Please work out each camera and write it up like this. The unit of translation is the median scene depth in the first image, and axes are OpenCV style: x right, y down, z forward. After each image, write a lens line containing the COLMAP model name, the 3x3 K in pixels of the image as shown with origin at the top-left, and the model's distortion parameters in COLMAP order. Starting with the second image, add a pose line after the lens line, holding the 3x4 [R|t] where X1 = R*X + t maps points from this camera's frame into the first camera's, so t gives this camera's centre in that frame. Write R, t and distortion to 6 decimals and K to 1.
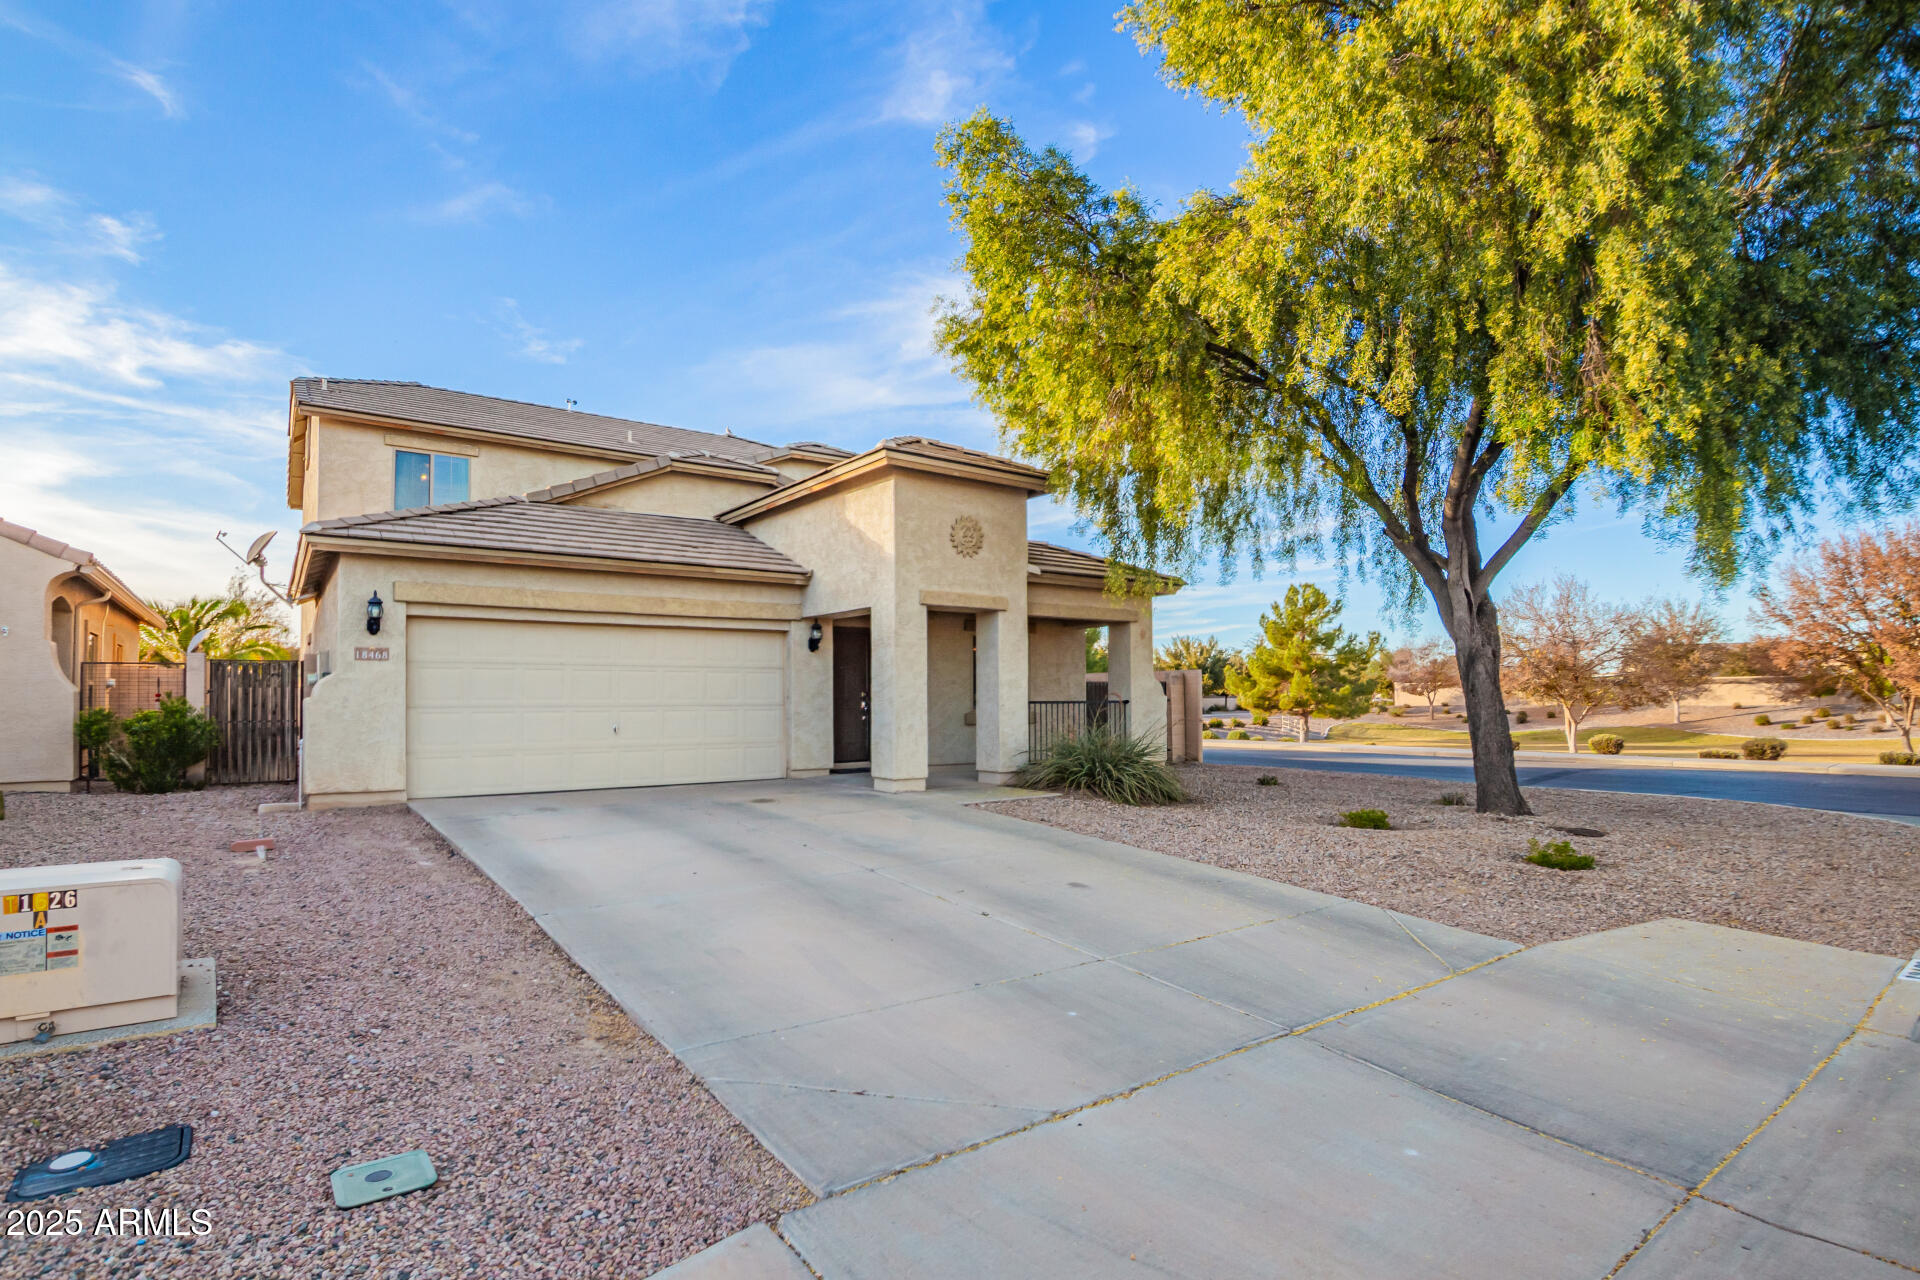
lens RADIAL K [[923.0, 0, 966.5], [0, 923.0, 664.3], [0, 0, 1]] dist [-0.027438, 0.001636]
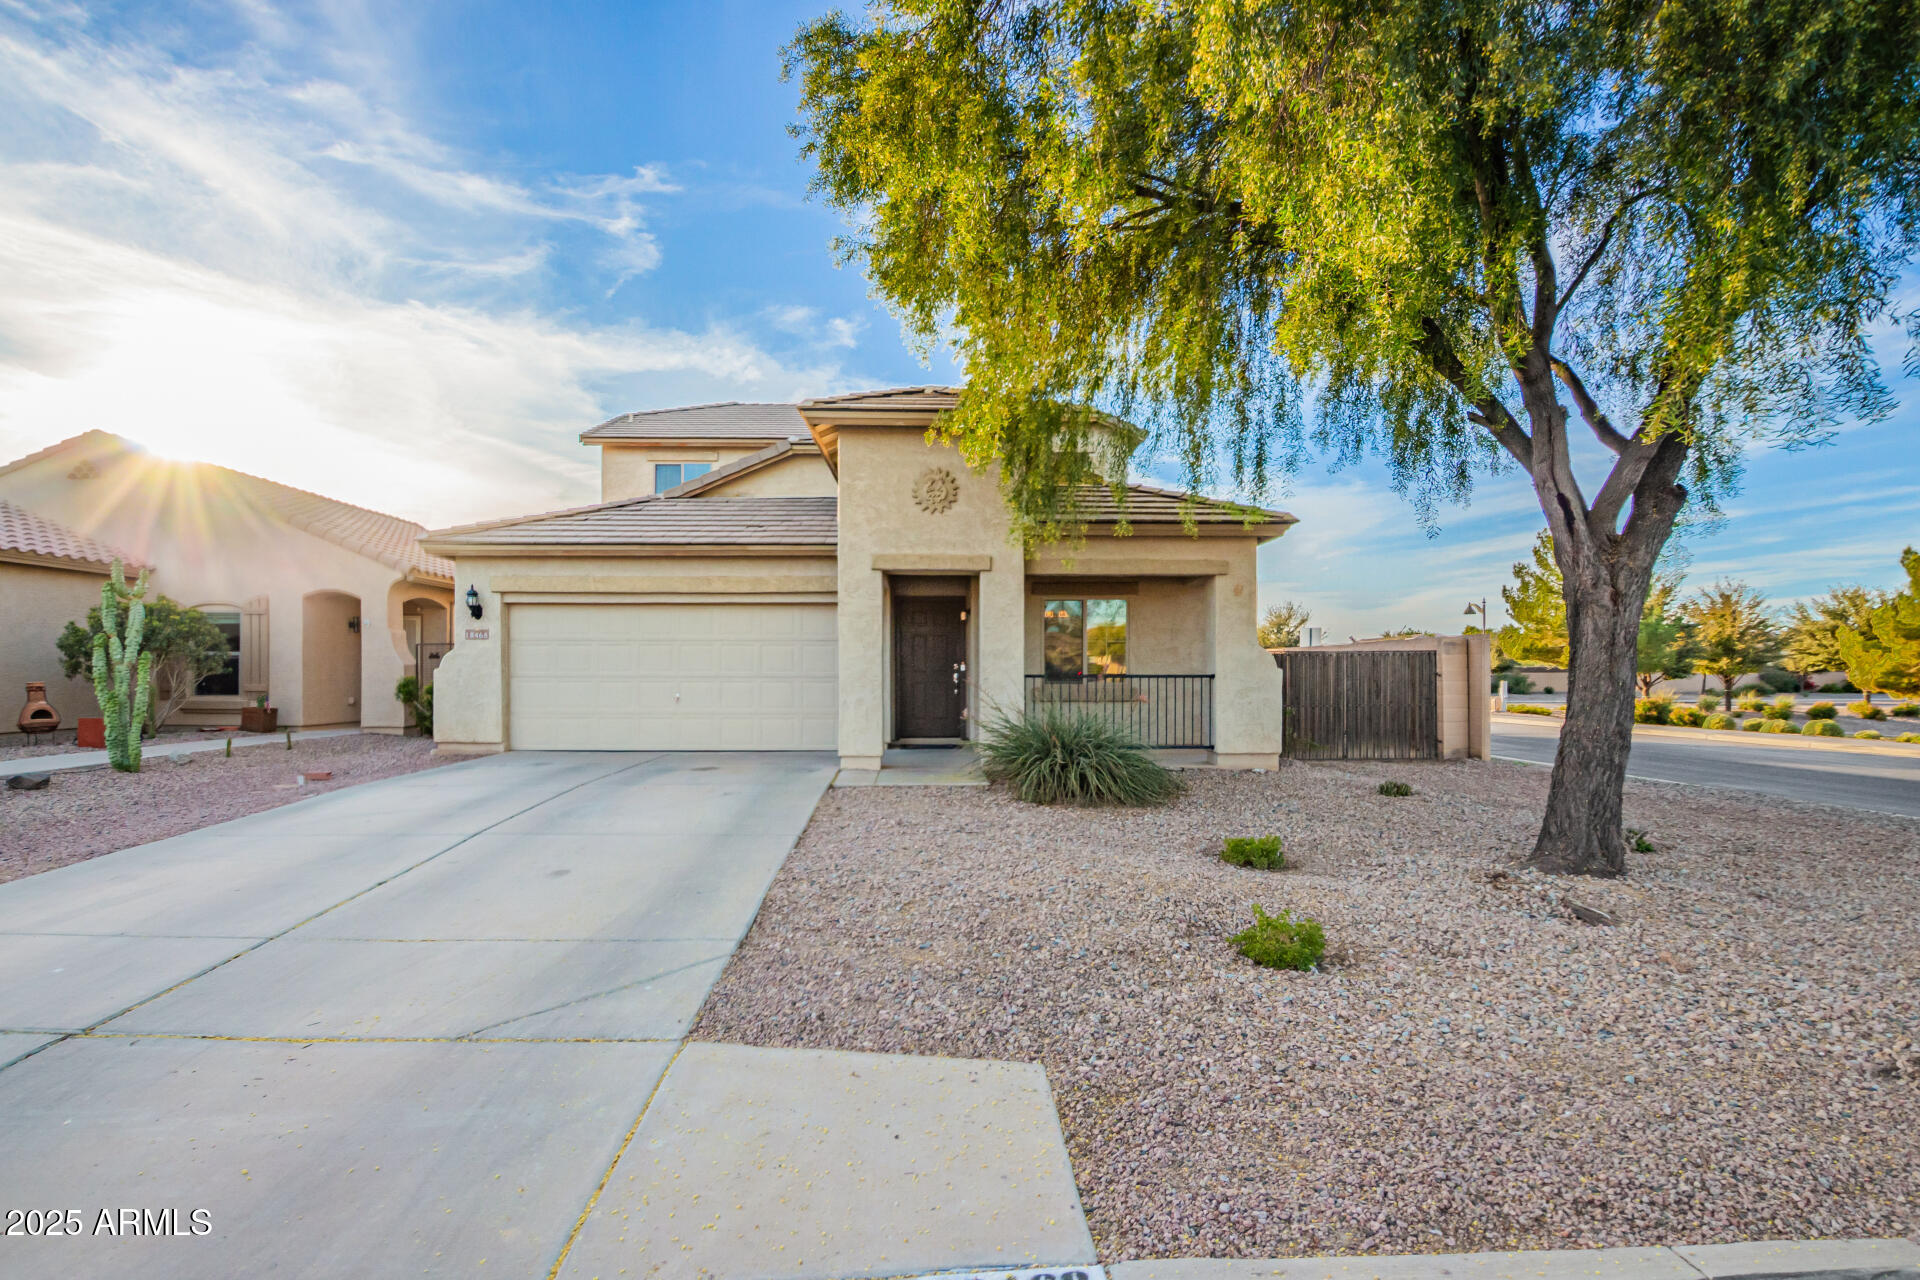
lens RADIAL K [[951.0, 0, 965.4], [0, 951.0, 657.4], [0, 0, 1]] dist [-0.022505, 0.001087]
pose [[0.825037, -0.004724, -0.565058, 0.538611], [0.016834, 0.999727, 0.016221, 0.008771], [0.564827, -0.022896, 0.824891, 0.249339]]
